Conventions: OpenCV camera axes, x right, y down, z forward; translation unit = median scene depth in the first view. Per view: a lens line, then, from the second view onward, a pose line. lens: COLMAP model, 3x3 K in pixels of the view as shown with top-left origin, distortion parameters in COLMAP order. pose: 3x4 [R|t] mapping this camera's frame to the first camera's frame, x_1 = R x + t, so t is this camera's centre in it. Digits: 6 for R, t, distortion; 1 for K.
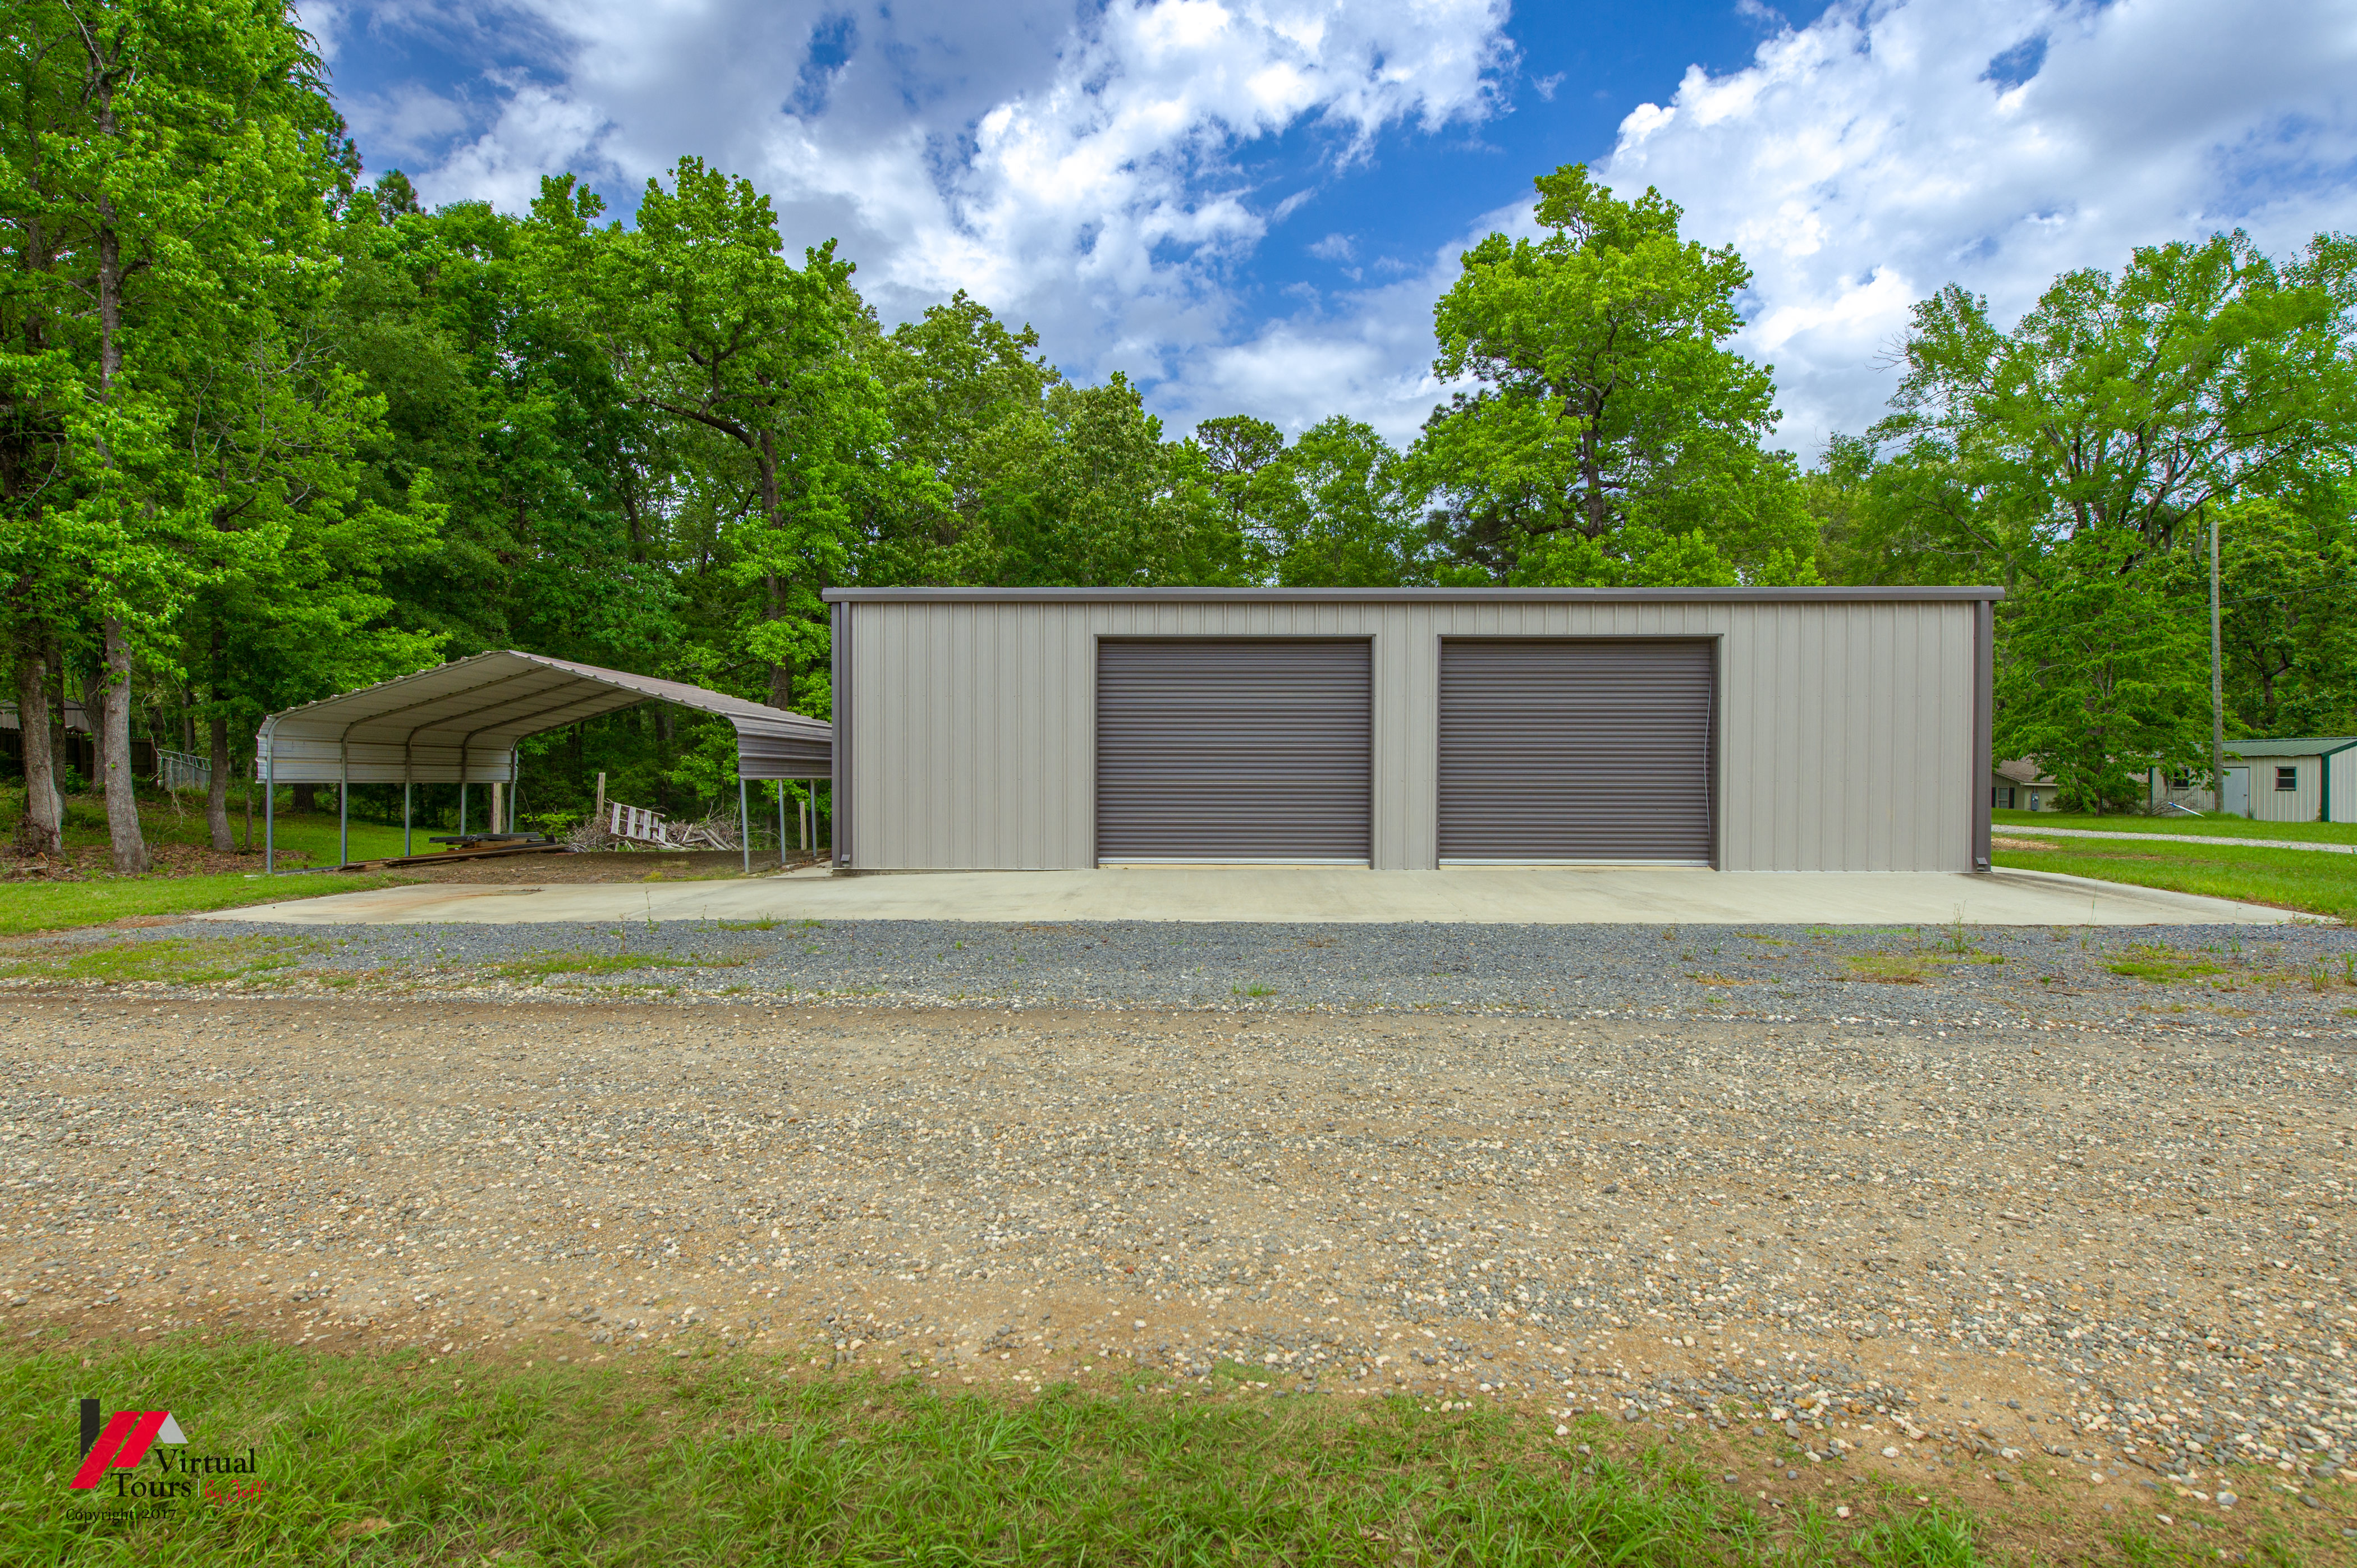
lens RADIAL K [[1217.1, 0, 1170.1], [0, 1217.1, 804.5], [0, 0, 1]] dist [0.007680, -0.001417]
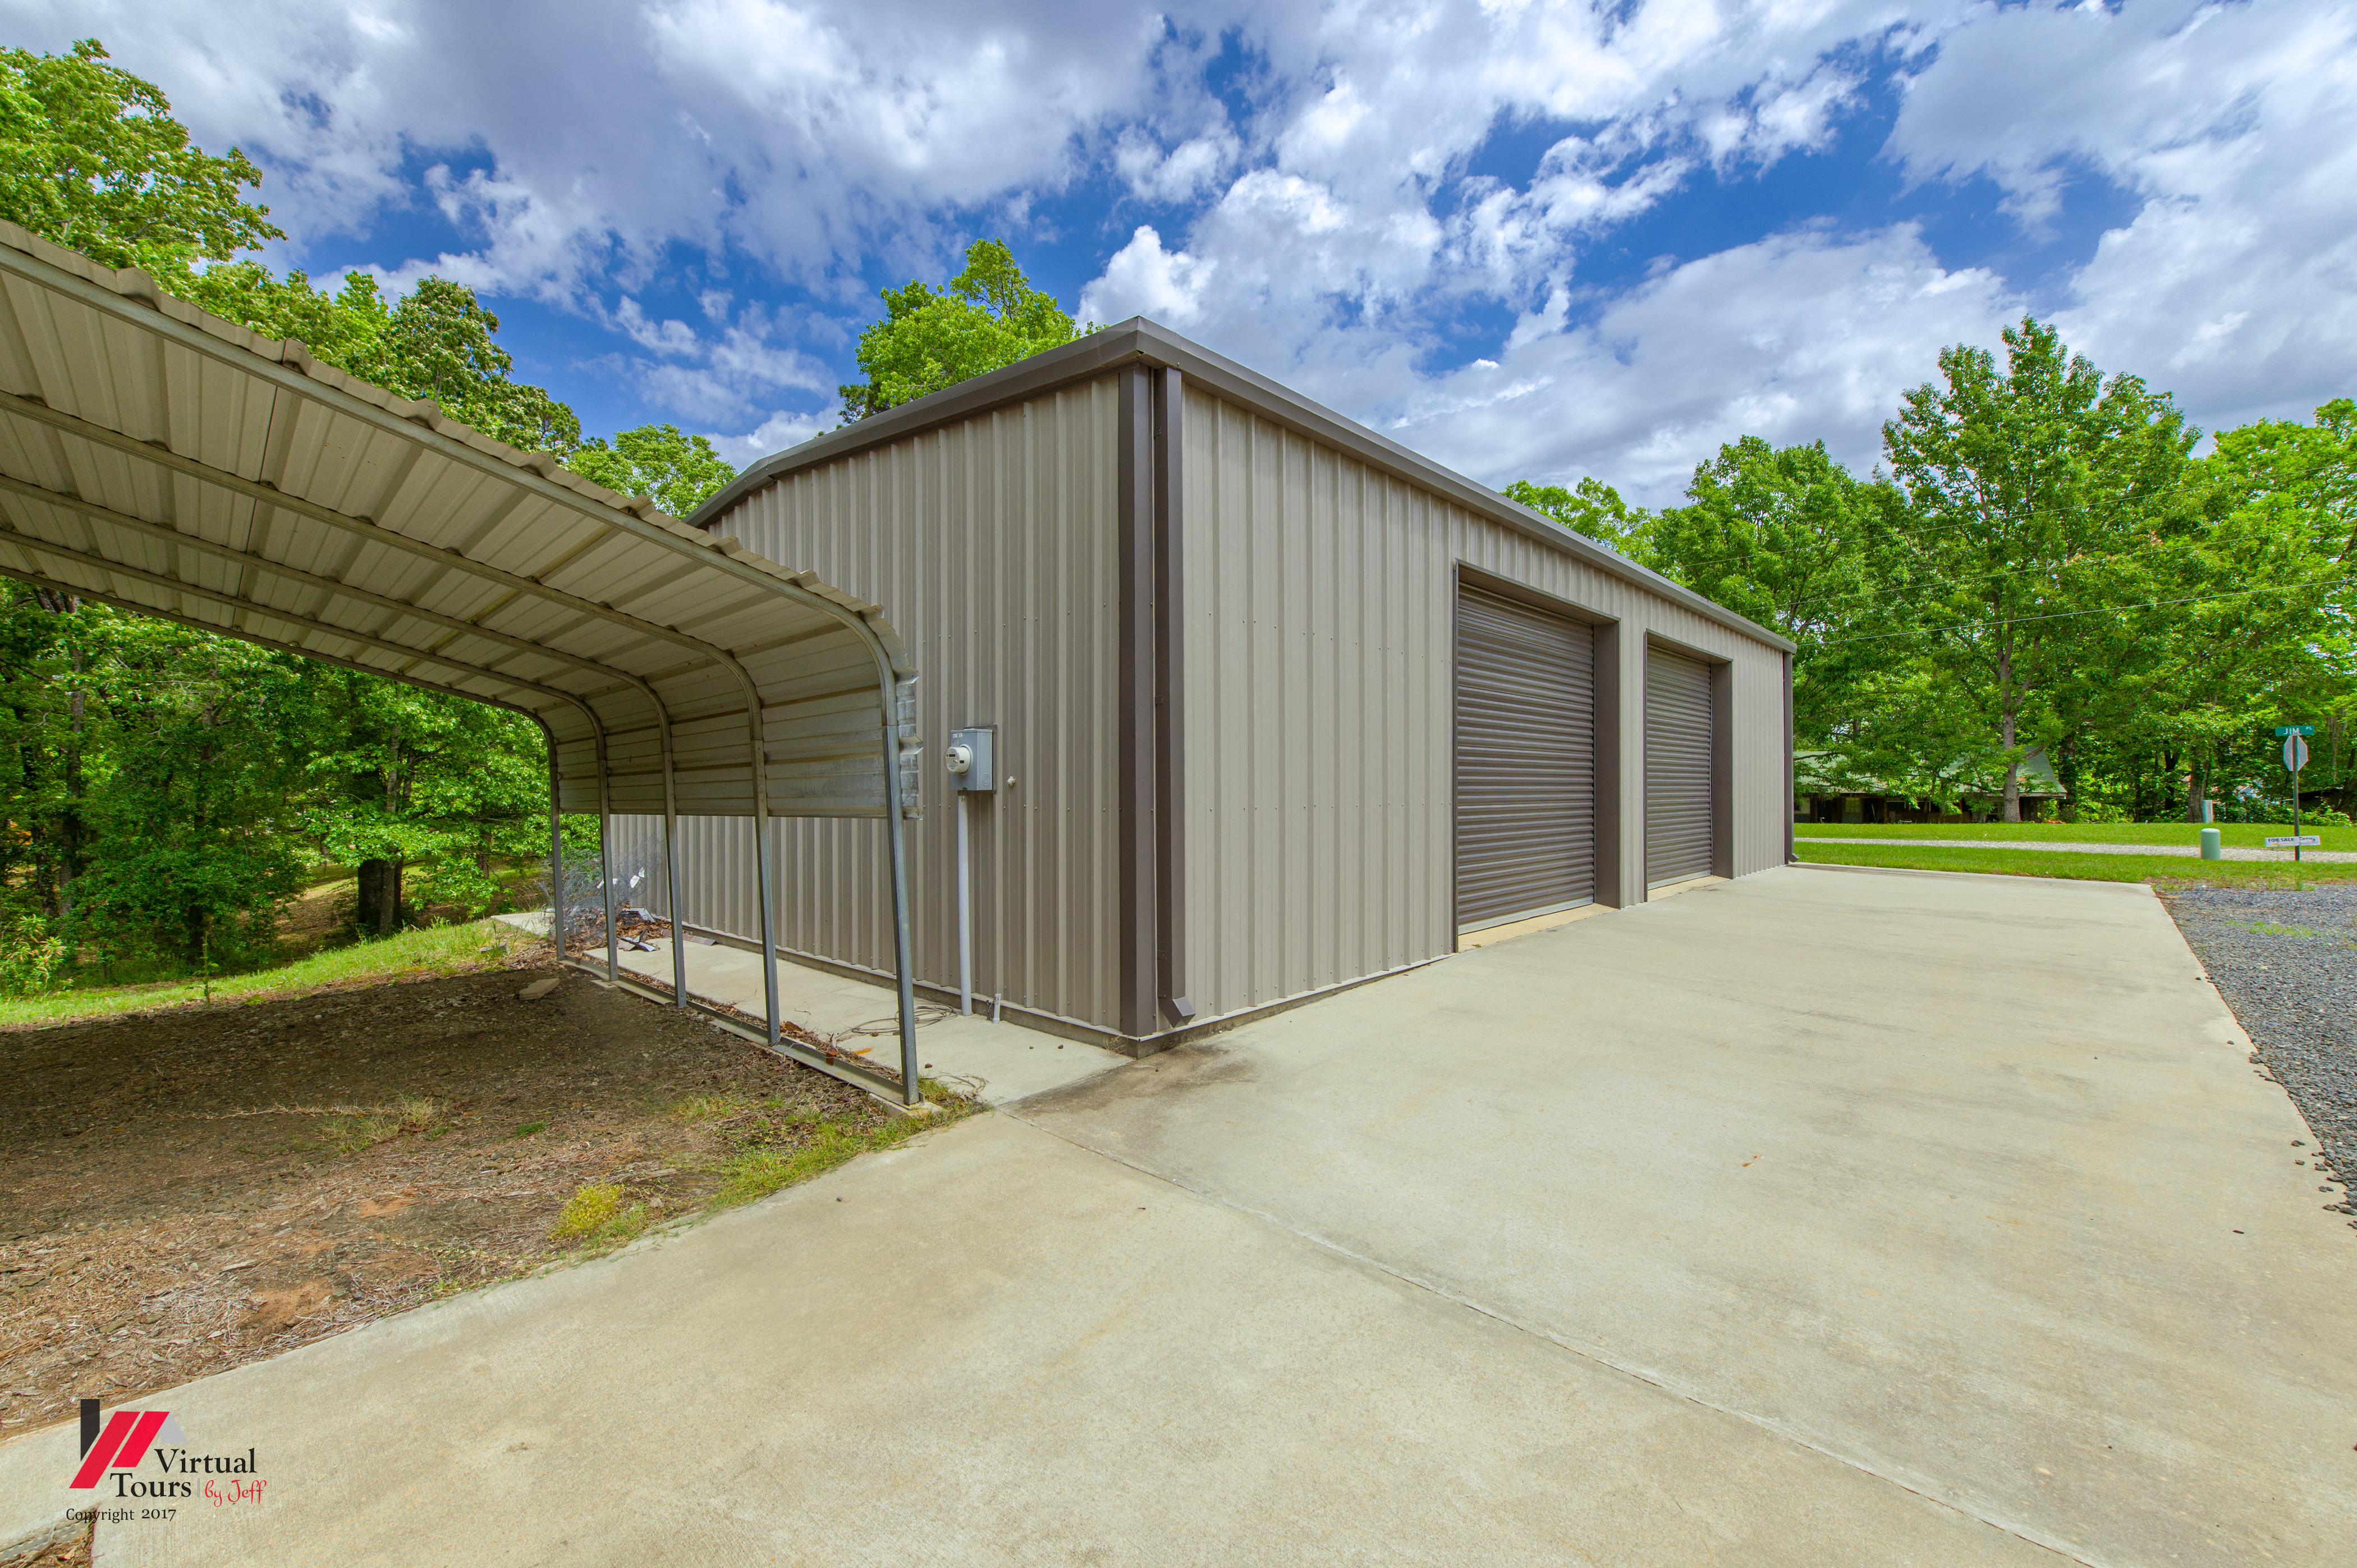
lens RADIAL K [[953.8, 0, 1172.1], [0, 953.8, 799.8], [0, 0, 1]] dist [0.008473, 0.001213]
pose [[0.683023, -0.011244, 0.730310, -0.231798], [0.028217, 0.999541, -0.011000, -0.010248], [-0.729851, 0.028120, 0.683027, 0.366890]]
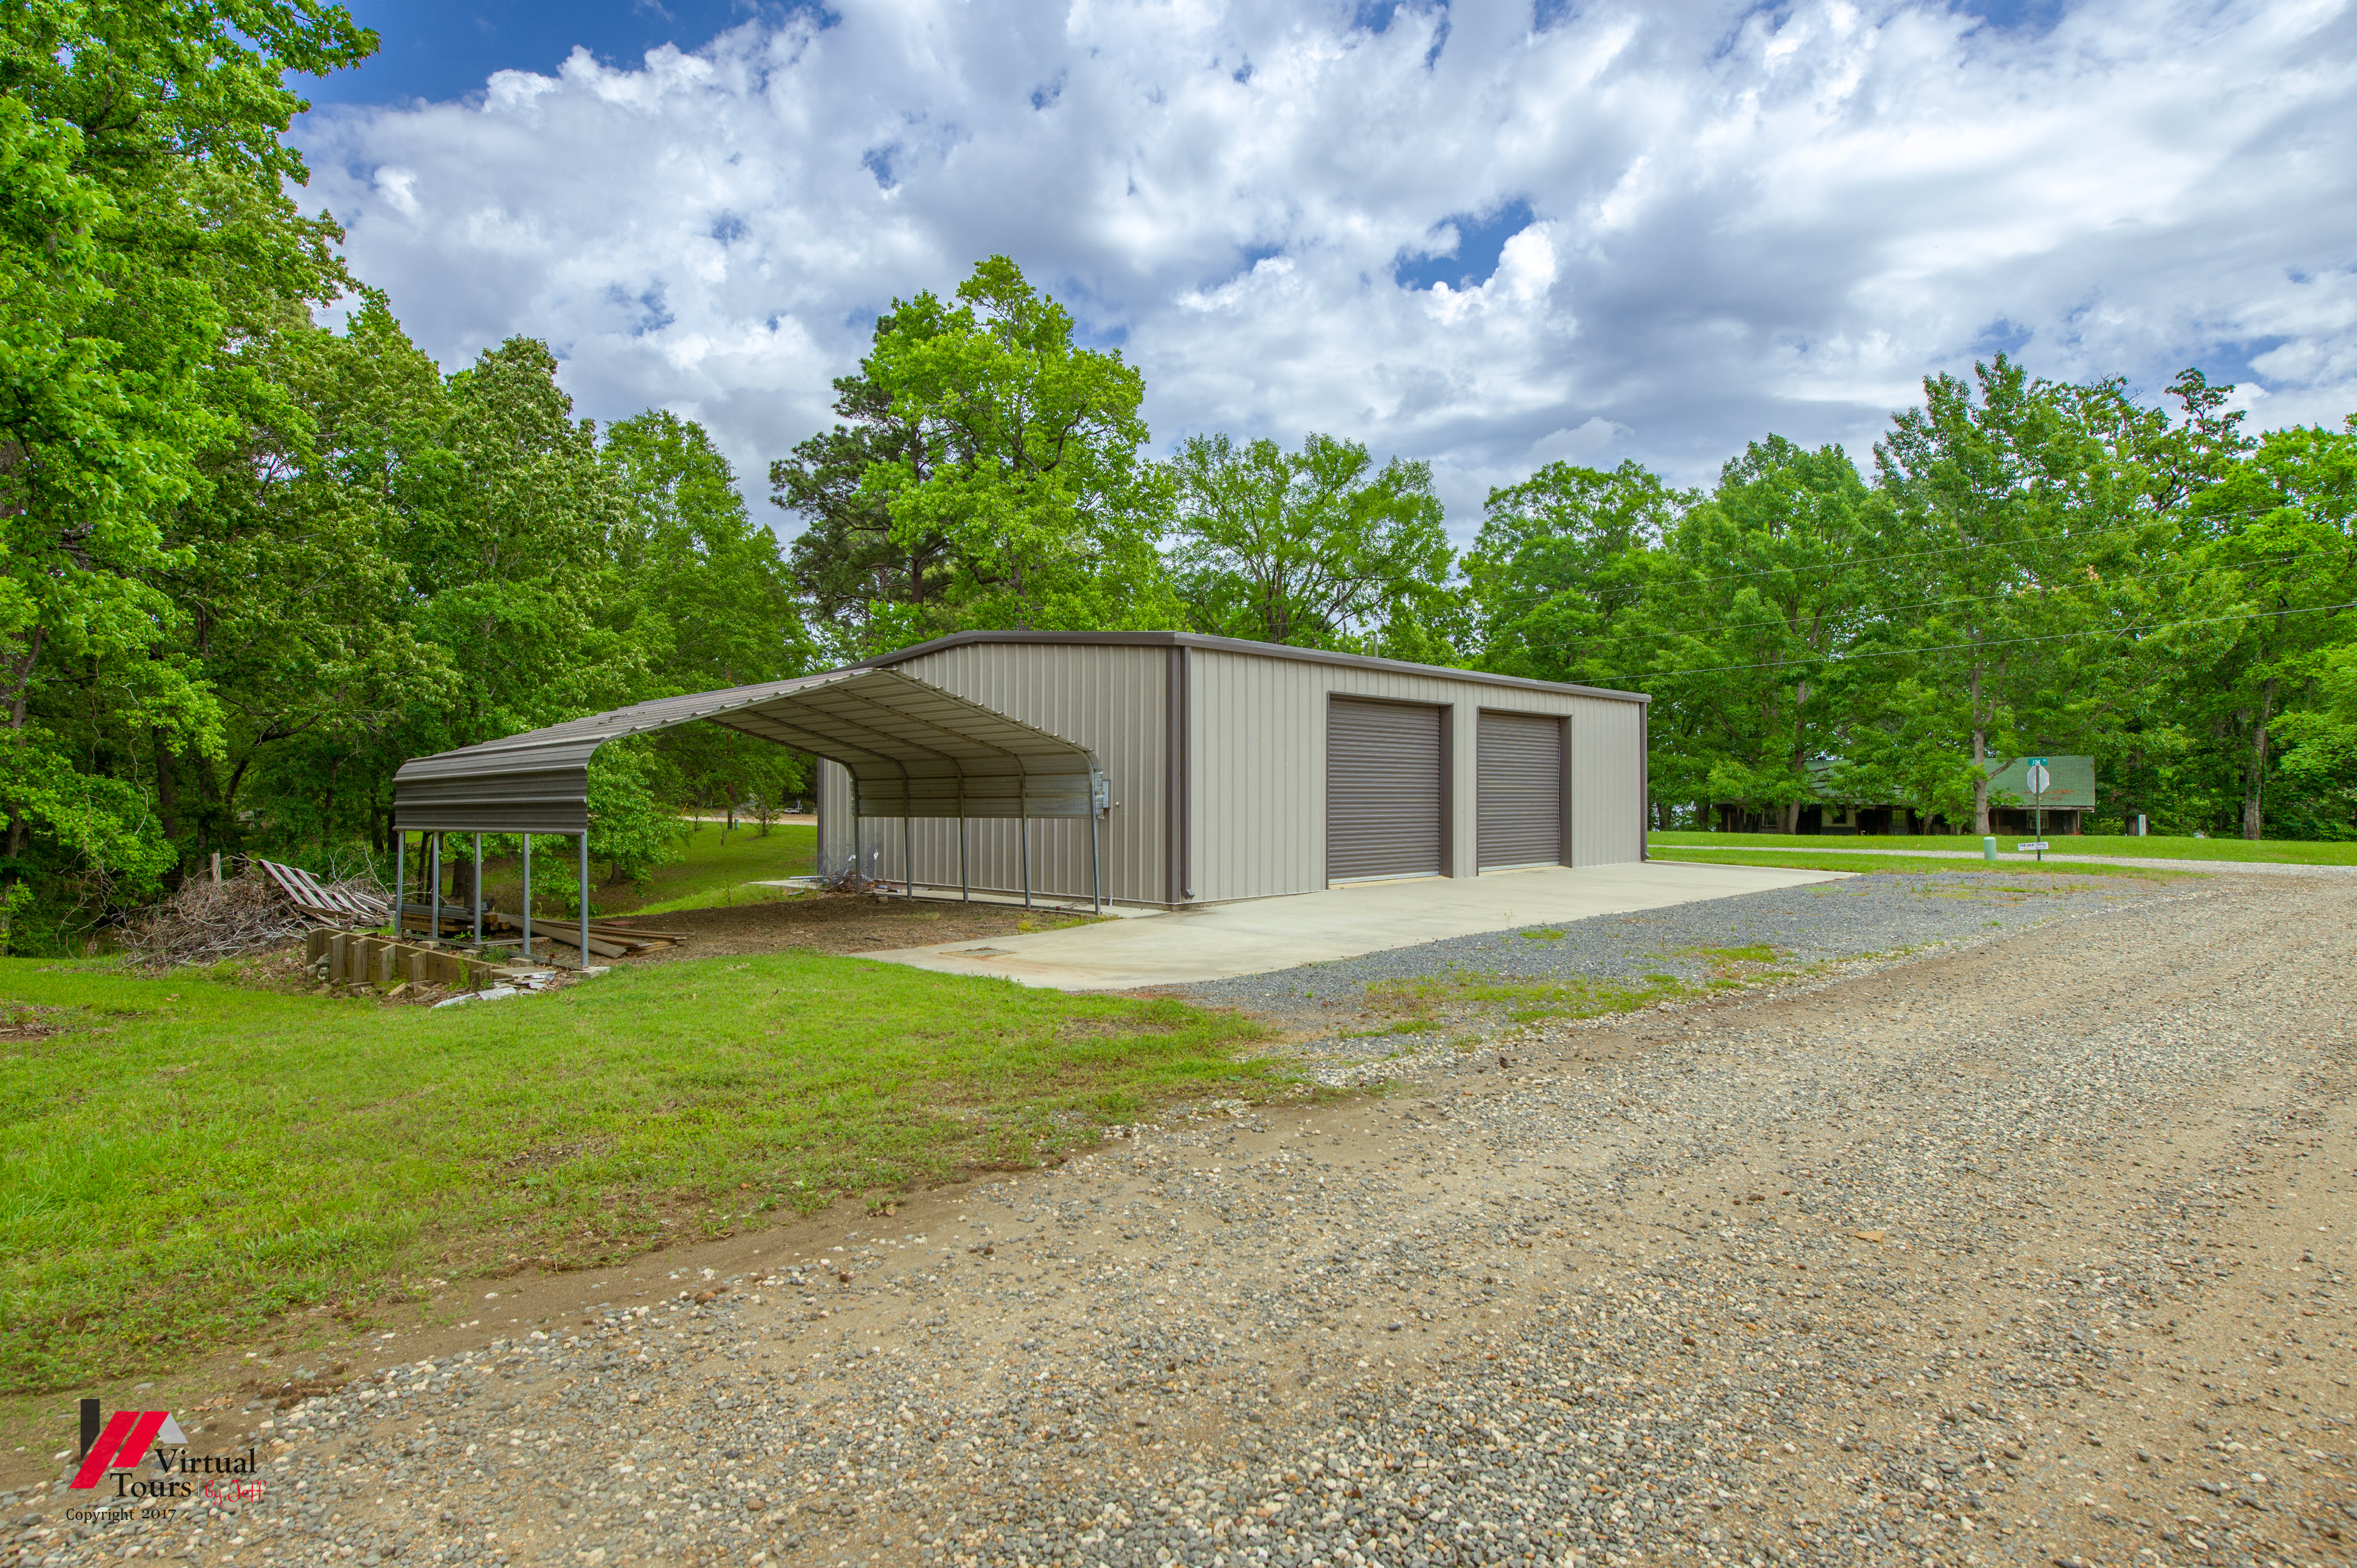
lens RADIAL K [[1291.7, 0, 1169.6], [0, 1291.7, 829.4], [0, 0, 1]] dist [0.016061, -0.007750]
pose [[0.683815, -0.020555, 0.729365, -0.505793], [0.022625, 0.999720, 0.006962, -0.008773], [-0.729304, 0.011742, 0.684089, 0.119069]]
